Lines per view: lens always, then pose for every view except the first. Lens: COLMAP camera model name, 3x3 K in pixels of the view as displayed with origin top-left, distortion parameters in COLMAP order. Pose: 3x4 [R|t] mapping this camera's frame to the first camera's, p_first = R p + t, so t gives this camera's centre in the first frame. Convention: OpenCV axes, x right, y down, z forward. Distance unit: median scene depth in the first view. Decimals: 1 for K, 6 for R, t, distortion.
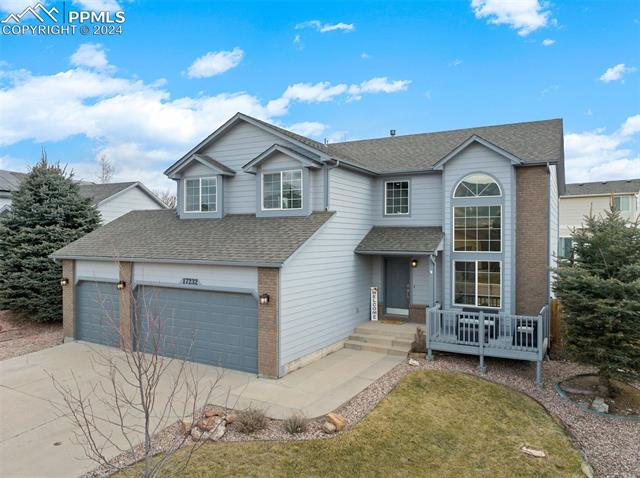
lens RADIAL K [[450.8, 0, 320.0], [0, 450.8, 239.0], [0, 0, 1]] dist [-0.042354, 0.006126]
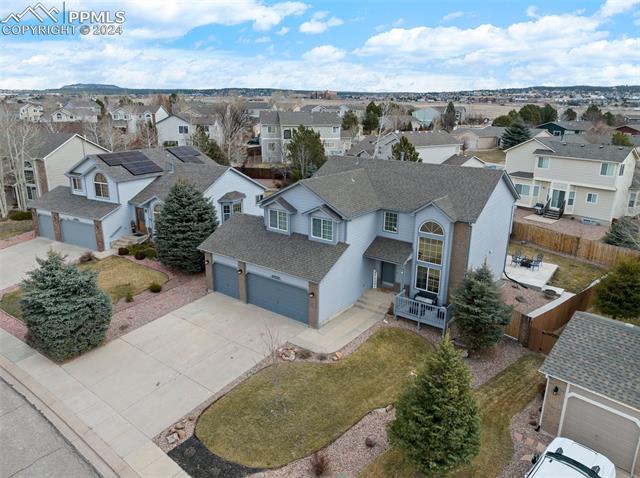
lens RADIAL K [[450.8, 0, 320.0], [0, 450.8, 239.0], [0, 0, 1]] dist [-0.042354, 0.006126]
pose [[0.991484, 0.043460, -0.122763, 0.135451], [-0.006407, 0.957809, 0.287333, -0.595796], [0.130071, -0.284099, 0.949931, -0.770090]]
